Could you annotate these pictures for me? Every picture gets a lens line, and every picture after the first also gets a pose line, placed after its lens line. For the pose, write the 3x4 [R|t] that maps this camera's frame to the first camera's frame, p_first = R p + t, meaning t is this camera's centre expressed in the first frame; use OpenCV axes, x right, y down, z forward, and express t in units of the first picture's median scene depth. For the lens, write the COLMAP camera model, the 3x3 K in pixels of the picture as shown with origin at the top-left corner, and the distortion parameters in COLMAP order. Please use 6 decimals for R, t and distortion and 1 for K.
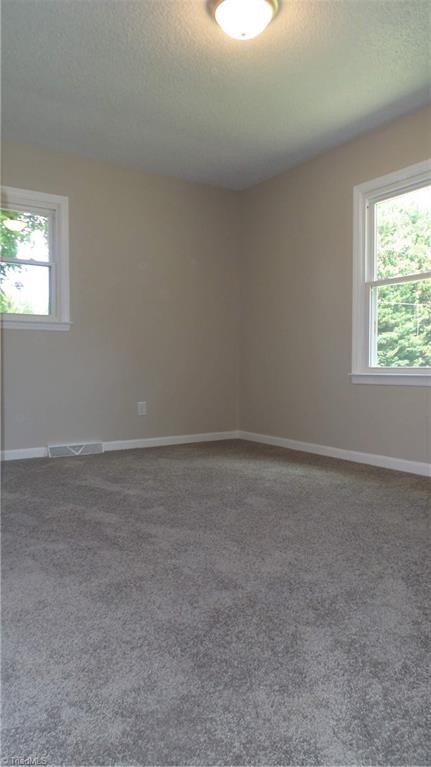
lens RADIAL K [[533.2, 0, 217.3], [0, 533.2, 407.2], [0, 0, 1]] dist [0.008055, 0.003872]
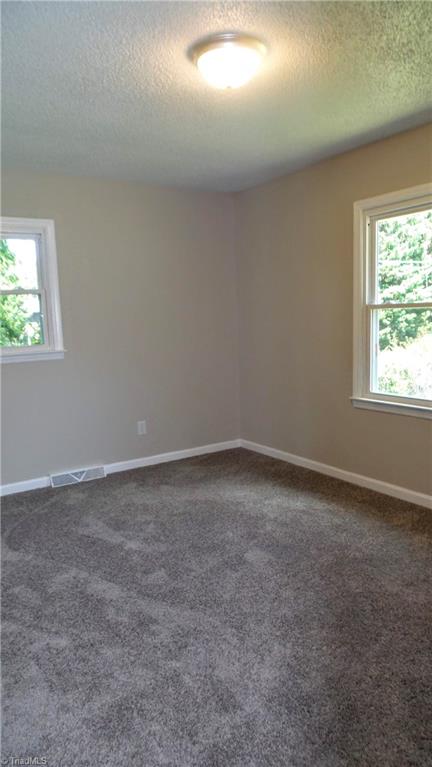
lens RADIAL K [[533.2, 0, 214.3], [0, 533.2, 381.8], [0, 0, 1]] dist [0.008055, 0.003872]
pose [[0.999257, -0.031460, -0.022285, 0.020885], [0.033765, 0.993134, 0.112005, -0.215383], [0.018608, -0.112674, 0.993458, 0.028495]]
